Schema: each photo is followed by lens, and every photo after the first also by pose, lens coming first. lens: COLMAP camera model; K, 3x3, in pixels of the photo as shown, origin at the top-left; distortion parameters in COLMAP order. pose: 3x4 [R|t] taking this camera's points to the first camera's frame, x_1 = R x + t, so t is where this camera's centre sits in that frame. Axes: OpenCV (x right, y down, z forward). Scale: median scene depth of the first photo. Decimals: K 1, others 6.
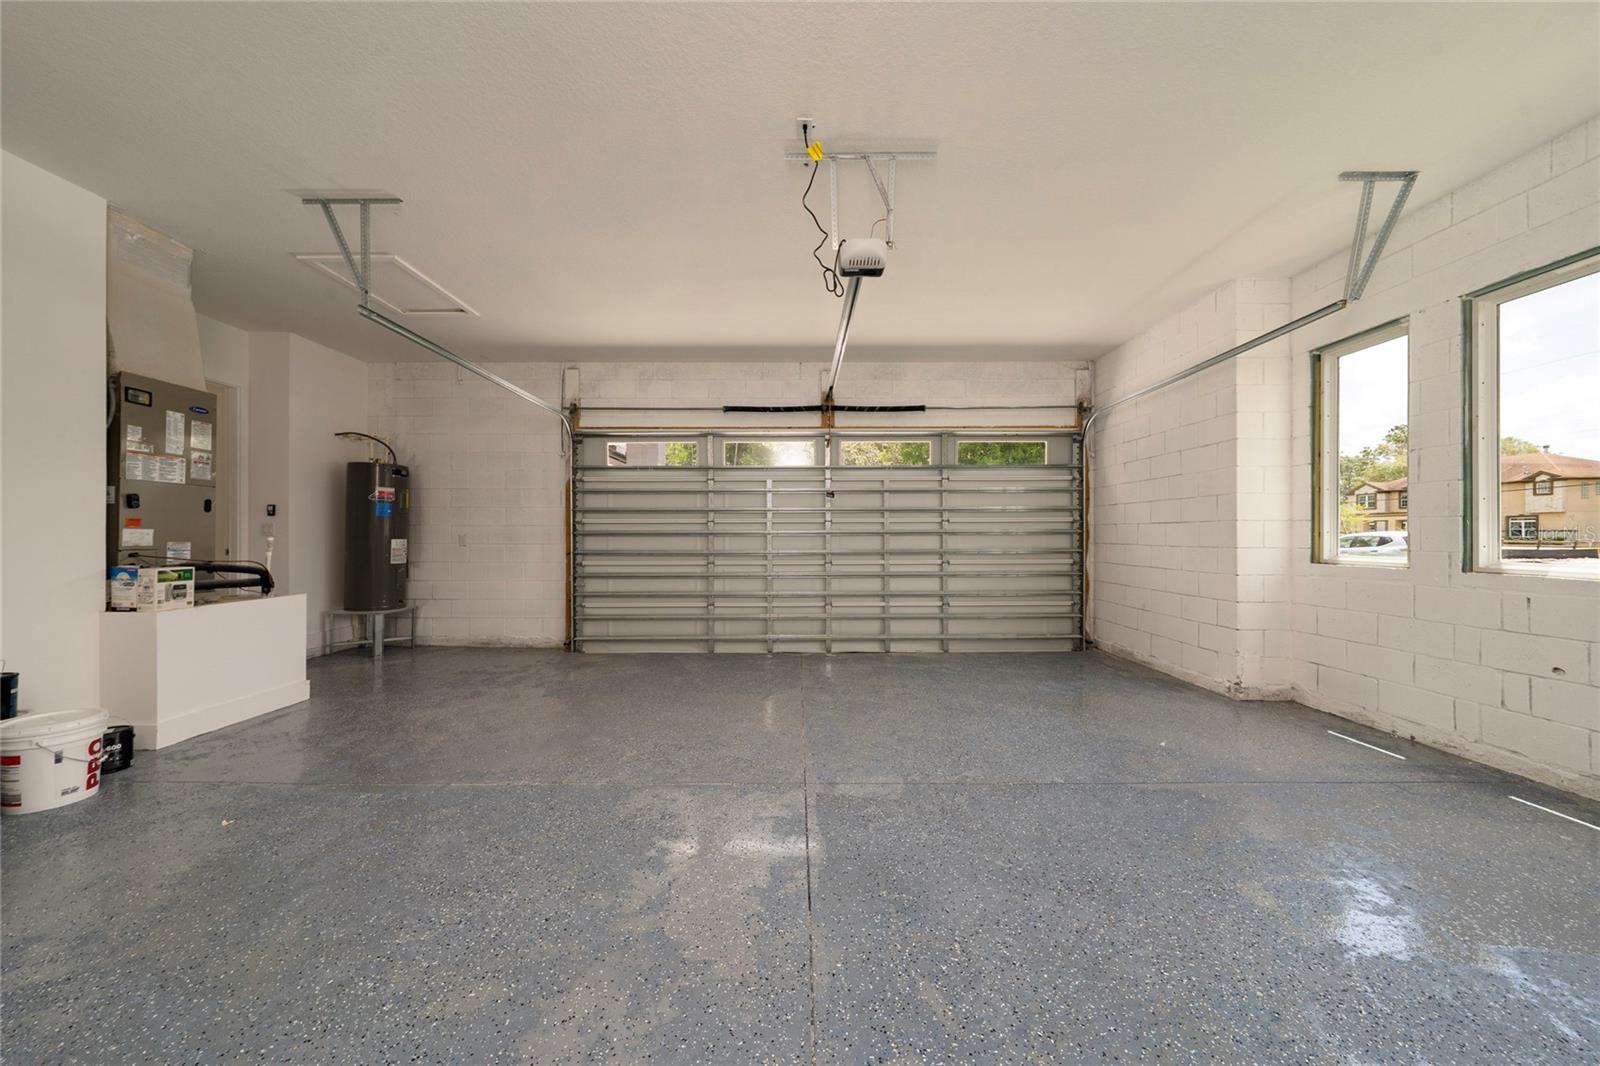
lens RADIAL K [[546.8, 0, 796.3], [0, 546.8, 535.7], [0, 0, 1]] dist [0.000032, 0.000004]
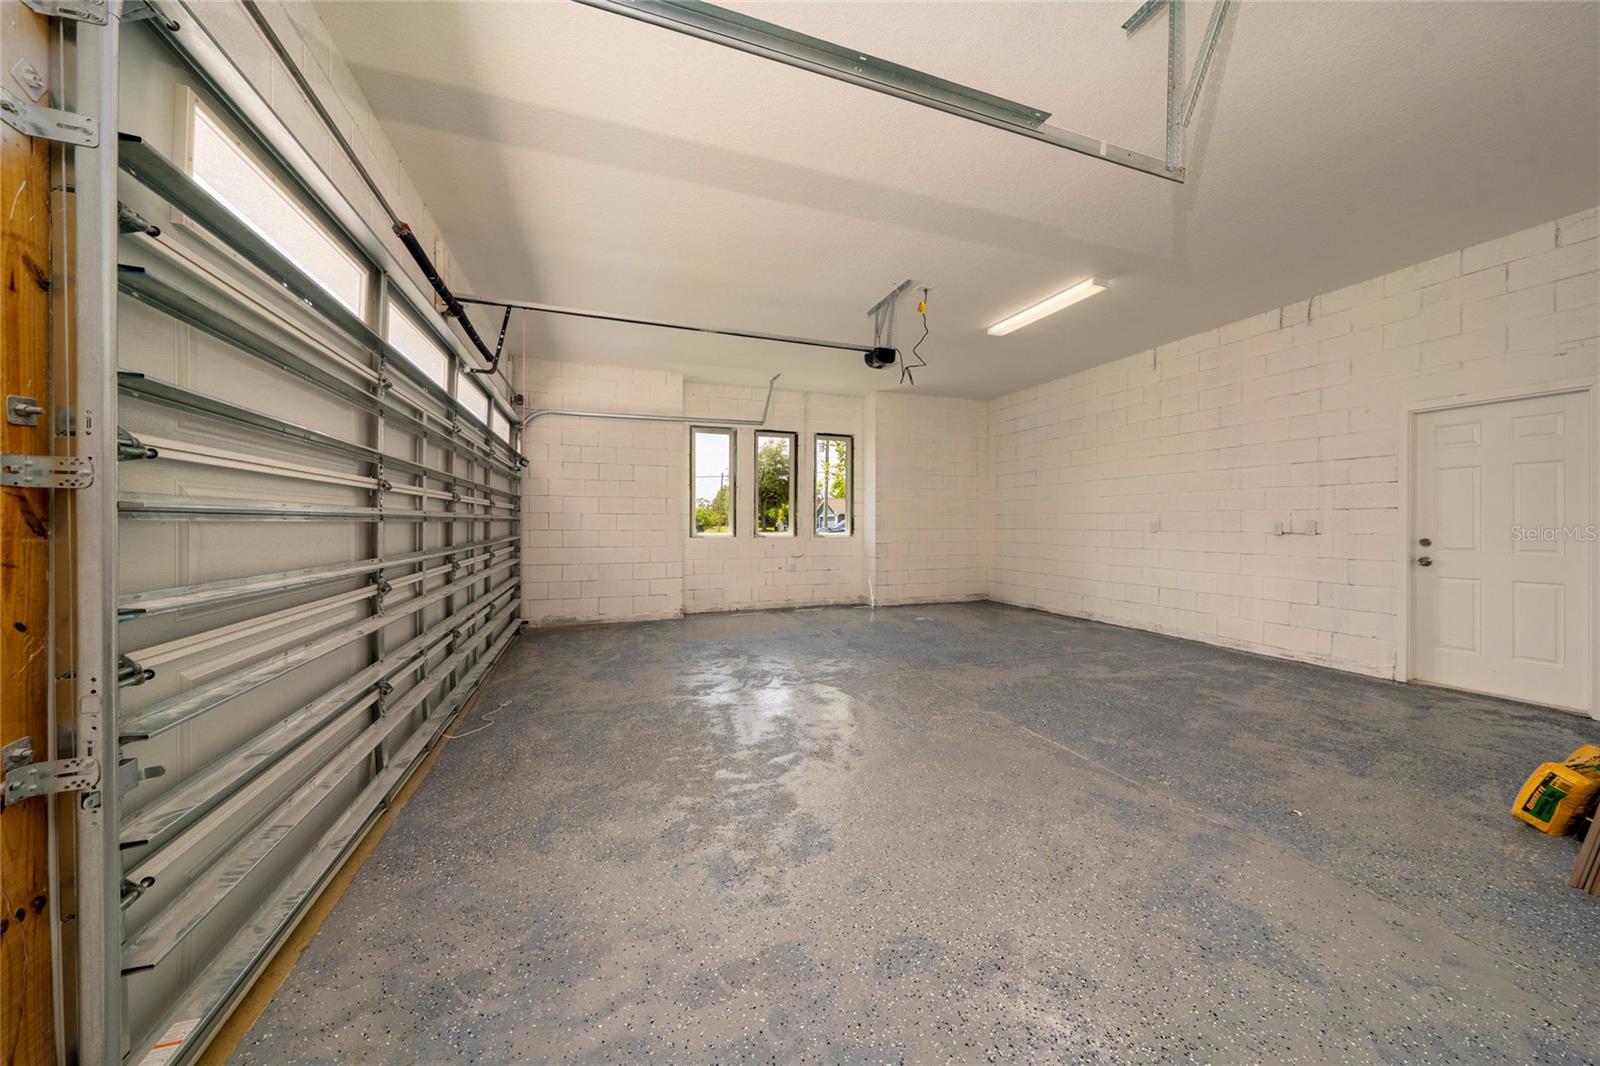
lens RADIAL K [[546.8, 0, 797.3], [0, 546.8, 526.9], [0, 0, 1]] dist [0.000032, 0.000004]
pose [[-0.335628, -0.005517, 0.941978, -1.165027], [-0.003092, 0.999984, 0.004755, 0.001571], [-0.941989, -0.001317, -0.335640, 1.526125]]
